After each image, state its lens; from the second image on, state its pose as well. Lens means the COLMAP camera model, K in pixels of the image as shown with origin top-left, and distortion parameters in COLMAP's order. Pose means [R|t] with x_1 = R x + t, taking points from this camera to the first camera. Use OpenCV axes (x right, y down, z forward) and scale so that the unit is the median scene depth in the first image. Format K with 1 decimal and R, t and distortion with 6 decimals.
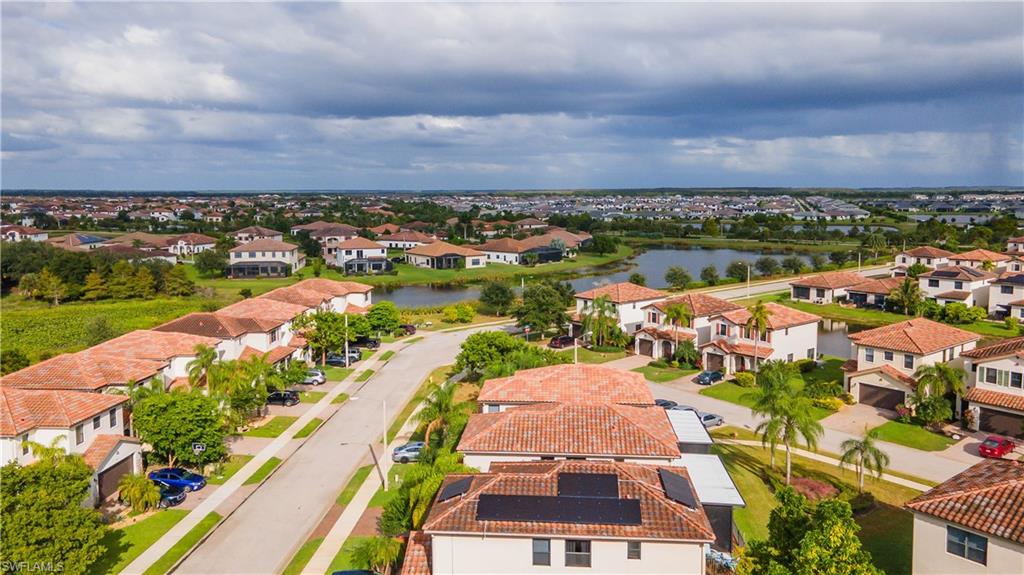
lens RADIAL K [[770.5, 0, 512.0], [0, 770.5, 287.5], [0, 0, 1]] dist [0.001977, 0.001313]
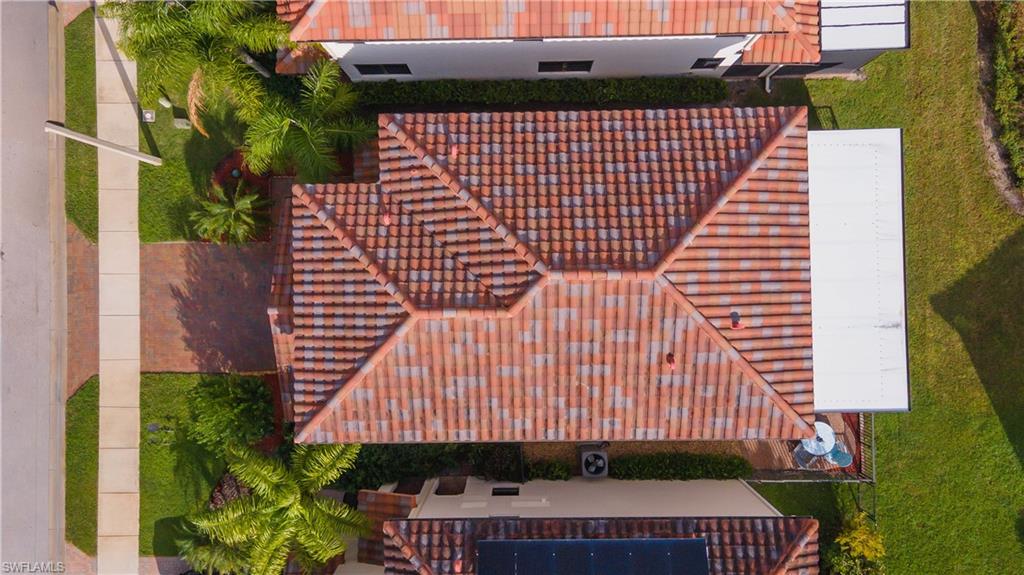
lens RADIAL K [[770.5, 0, 512.0], [0, 770.5, 287.5], [0, 0, 1]] dist [0.001977, 0.001313]
pose [[0.996228, -0.085947, -0.011981, 0.060200], [0.022868, 0.126822, 0.991662, -0.222268], [-0.083711, -0.988195, 0.128309, 1.015440]]
